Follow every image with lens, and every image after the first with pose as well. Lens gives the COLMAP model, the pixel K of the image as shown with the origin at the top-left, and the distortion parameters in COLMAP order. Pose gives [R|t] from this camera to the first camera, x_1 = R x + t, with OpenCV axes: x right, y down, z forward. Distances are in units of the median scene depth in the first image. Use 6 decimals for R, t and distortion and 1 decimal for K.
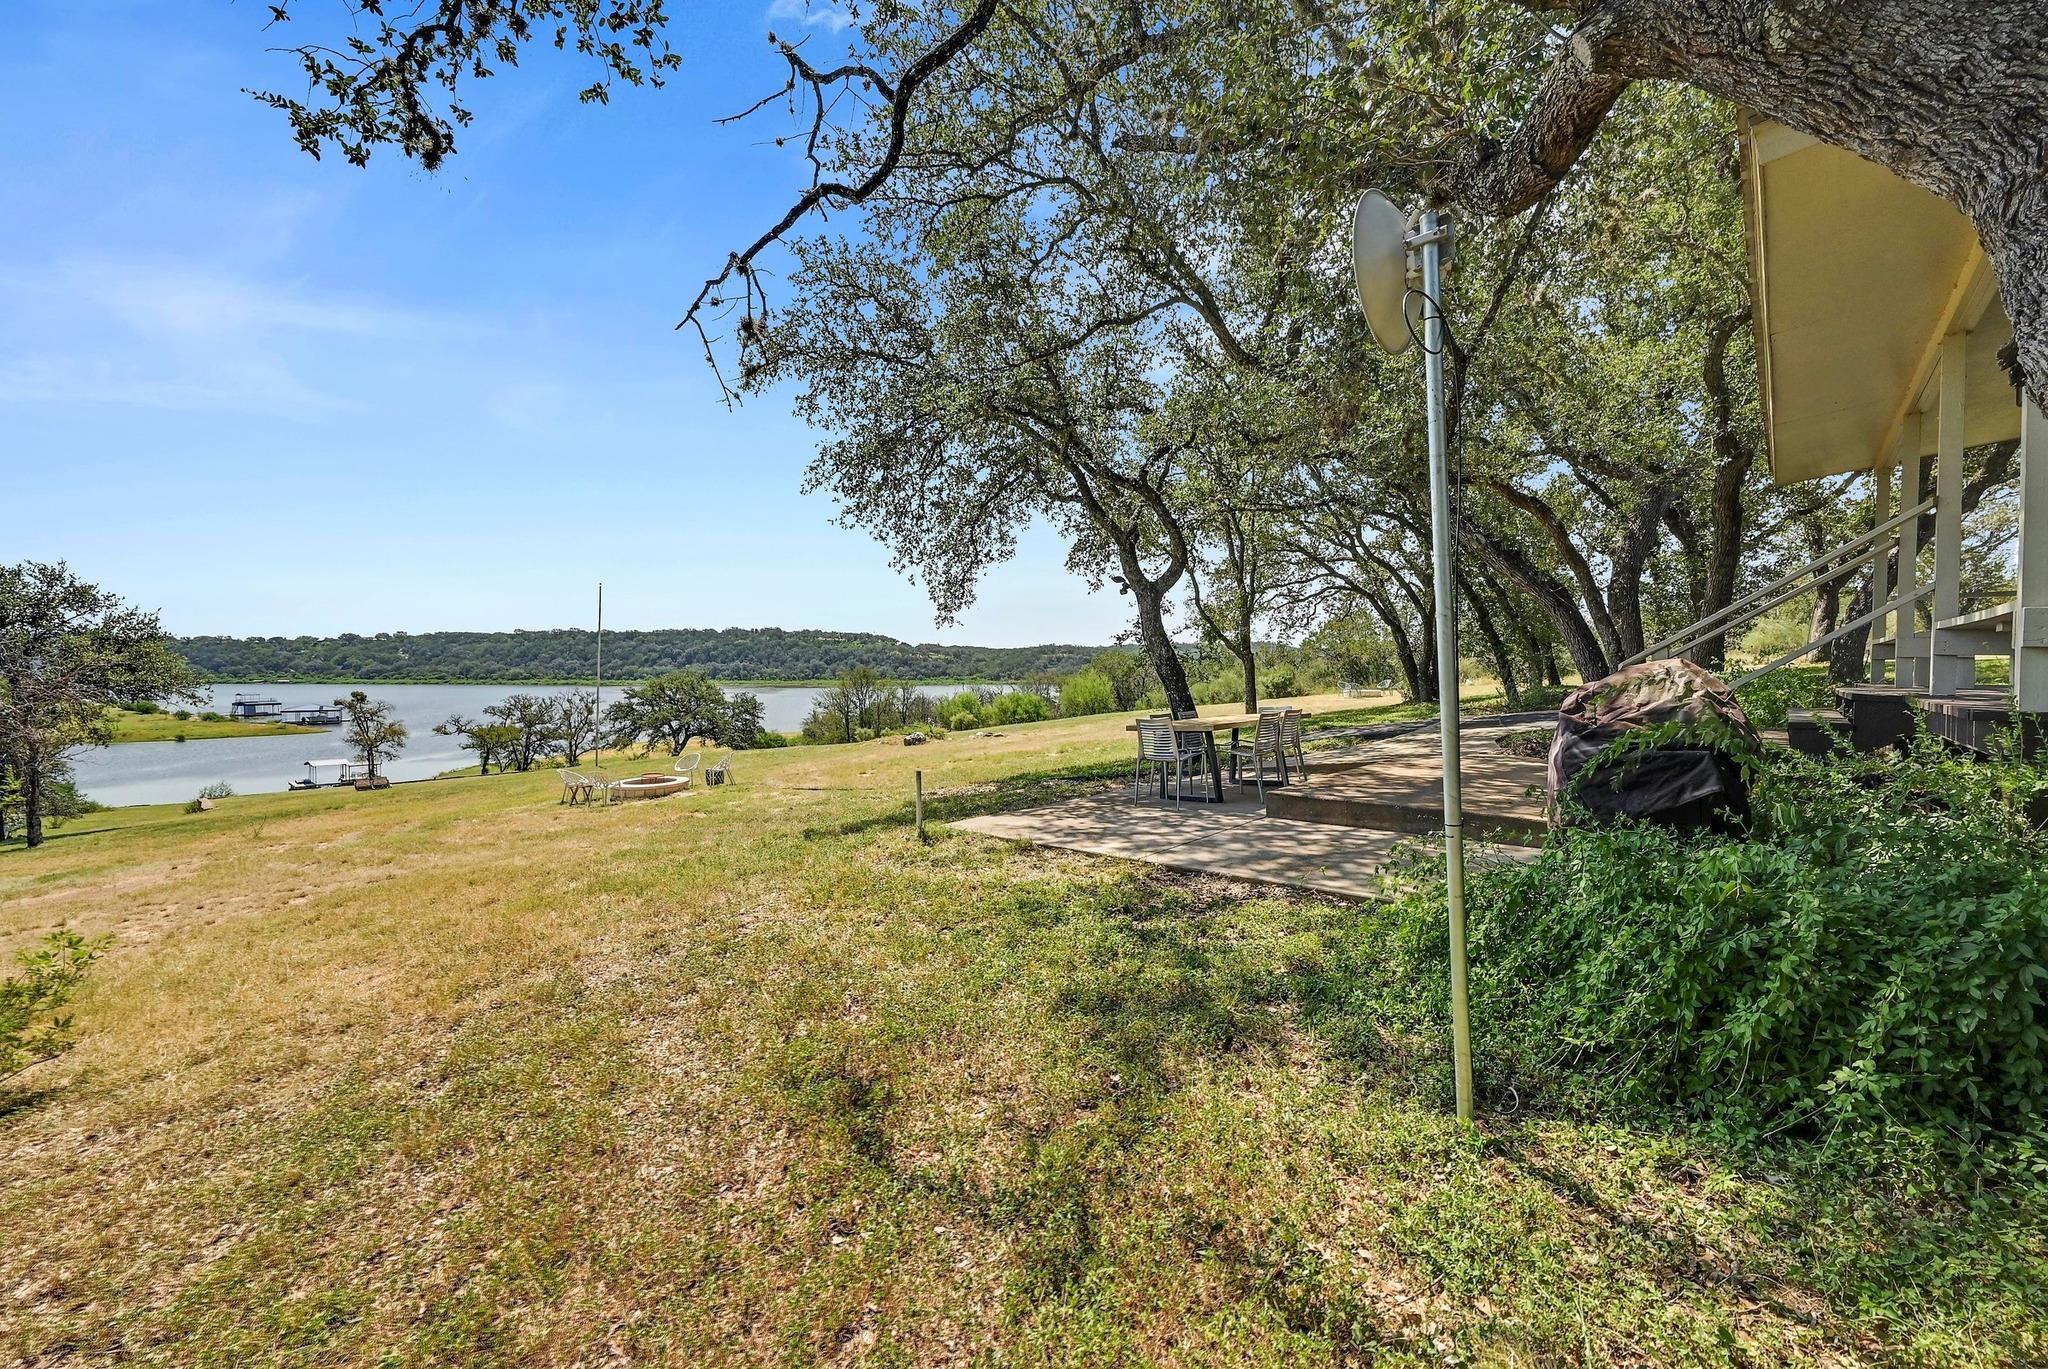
lens RADIAL K [[810.0, 0, 1026.0], [0, 810.0, 686.8], [0, 0, 1]] dist [0.001138, 0.000405]
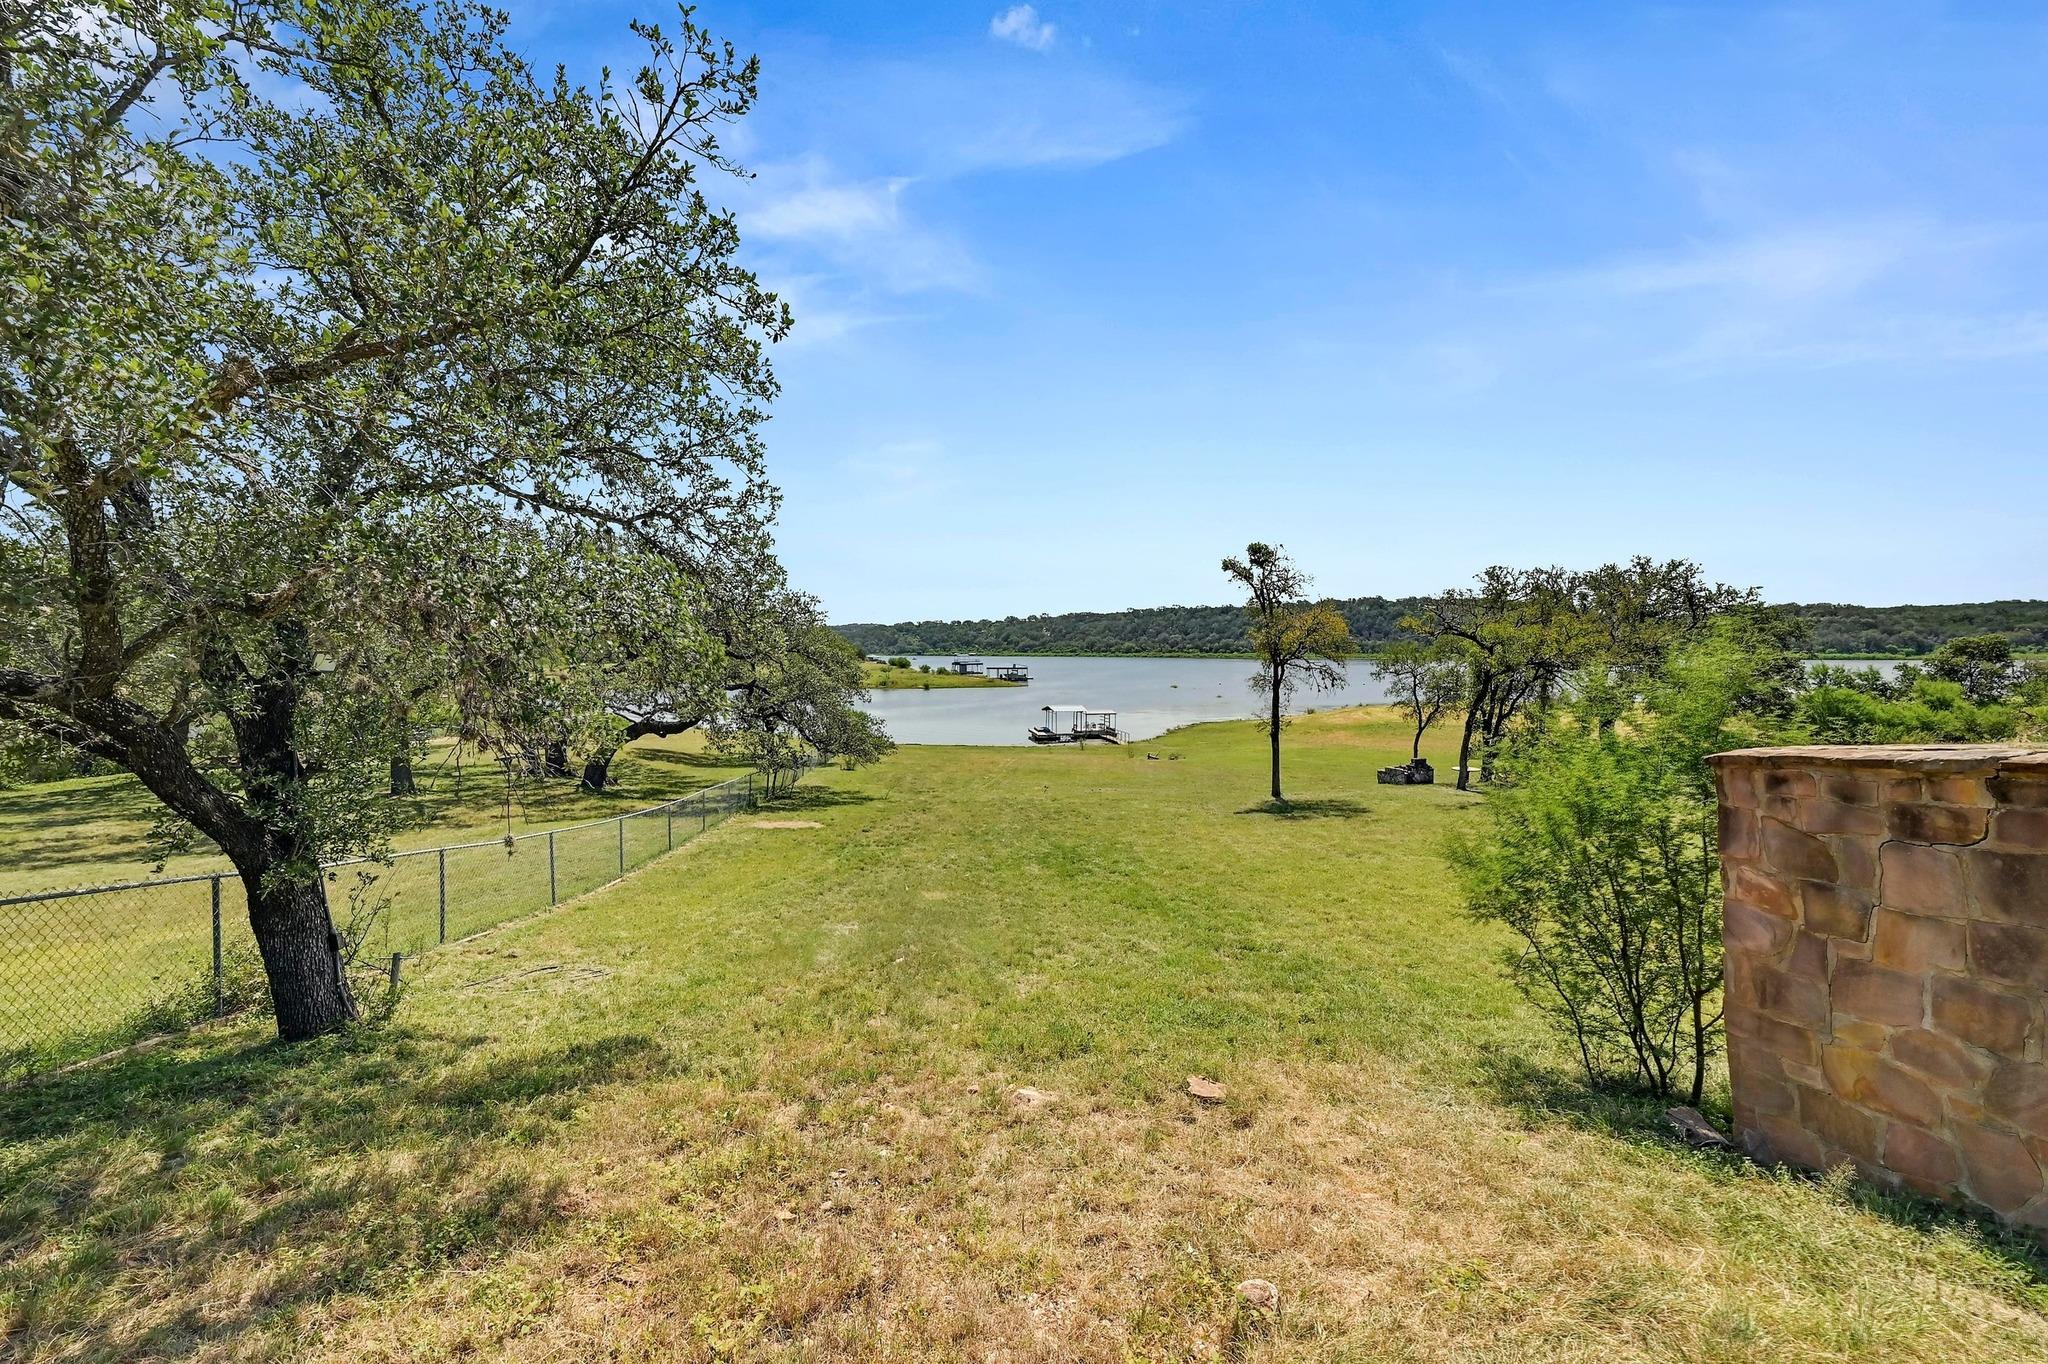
lens RADIAL K [[821.3, 0, 1029.8], [0, 821.3, 663.5], [0, 0, 1]] dist [-0.000309, 0.000003]
pose [[0.786810, 0.010196, -0.617111, -0.169565], [-0.012148, 0.999926, 0.001032, 0.021355], [0.617075, 0.006685, 0.786876, 0.143194]]
